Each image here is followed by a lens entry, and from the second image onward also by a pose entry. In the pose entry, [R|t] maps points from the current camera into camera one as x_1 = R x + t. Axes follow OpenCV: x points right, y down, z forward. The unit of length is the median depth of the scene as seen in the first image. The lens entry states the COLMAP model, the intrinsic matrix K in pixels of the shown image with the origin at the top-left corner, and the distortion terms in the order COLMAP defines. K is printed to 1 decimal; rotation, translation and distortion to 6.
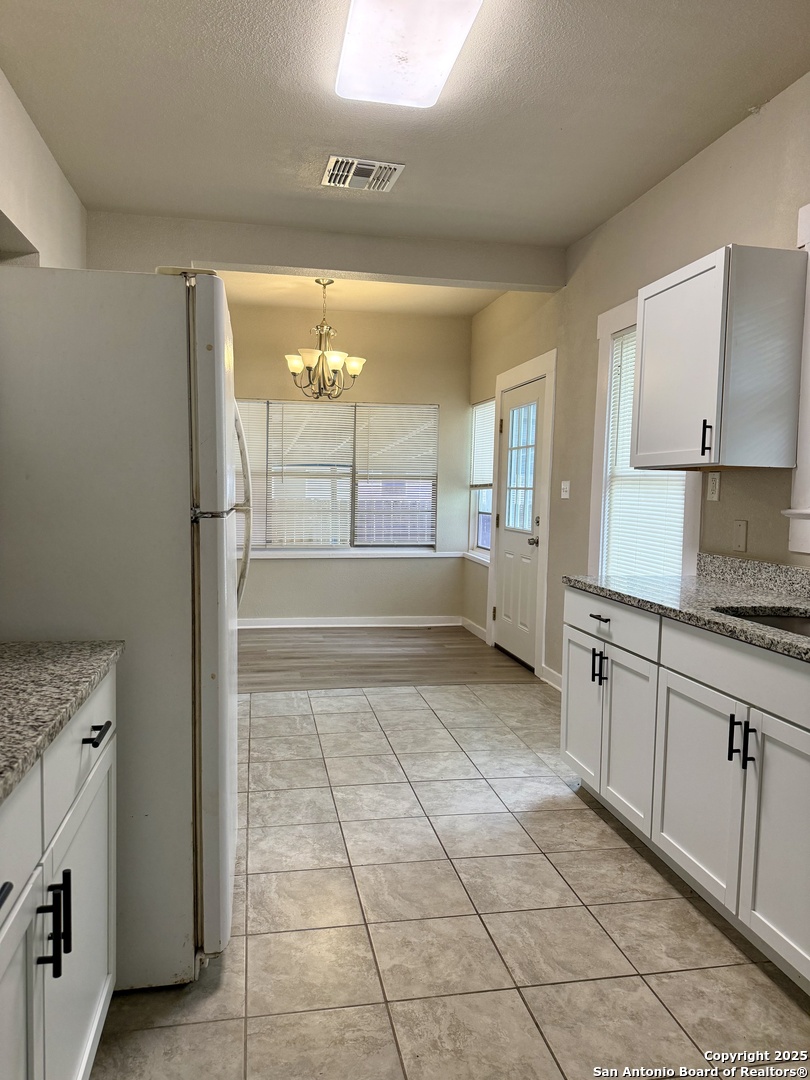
lens RADIAL K [[748.1, 0, 405.0], [0, 748.1, 540.0], [0, 0, 1]] dist [0.009101, -0.001300]
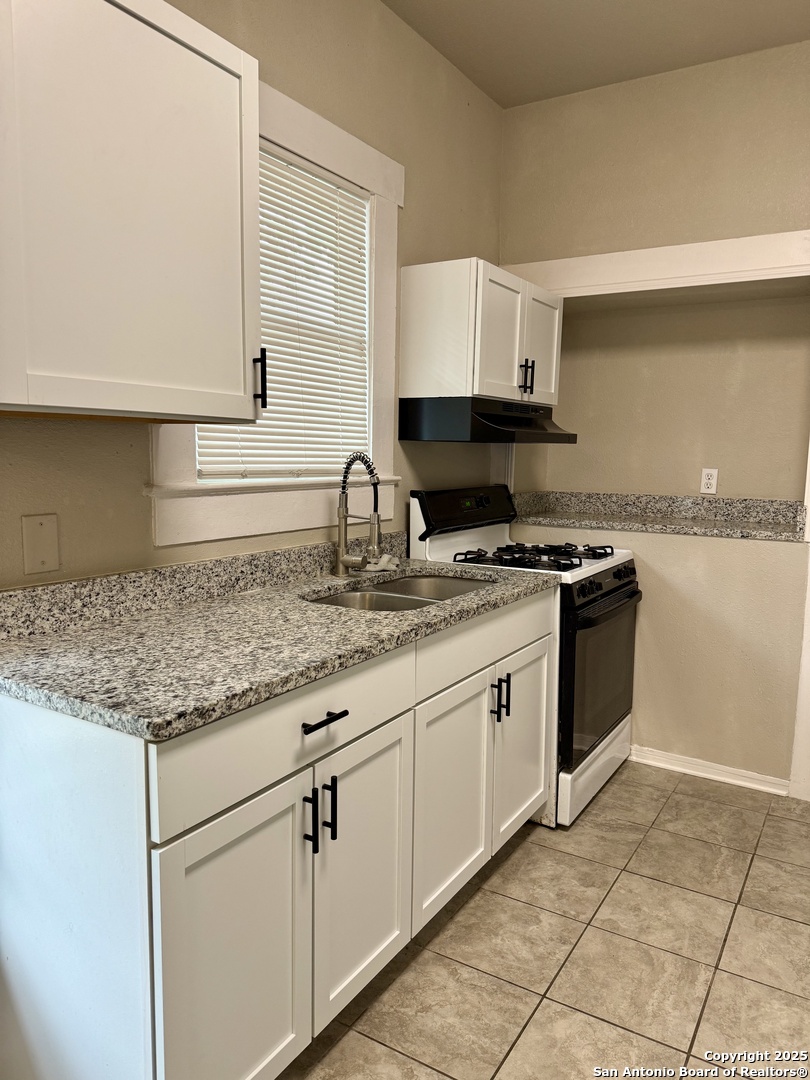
lens RADIAL K [[754.5, 0, 405.0], [0, 754.5, 540.0], [0, 0, 1]] dist [0.000783, -0.019438]
pose [[-0.725274, -0.108773, 0.679814, -0.126682], [0.021757, 0.983326, 0.180548, -0.118654], [-0.688117, 0.145737, -0.710814, 1.430889]]
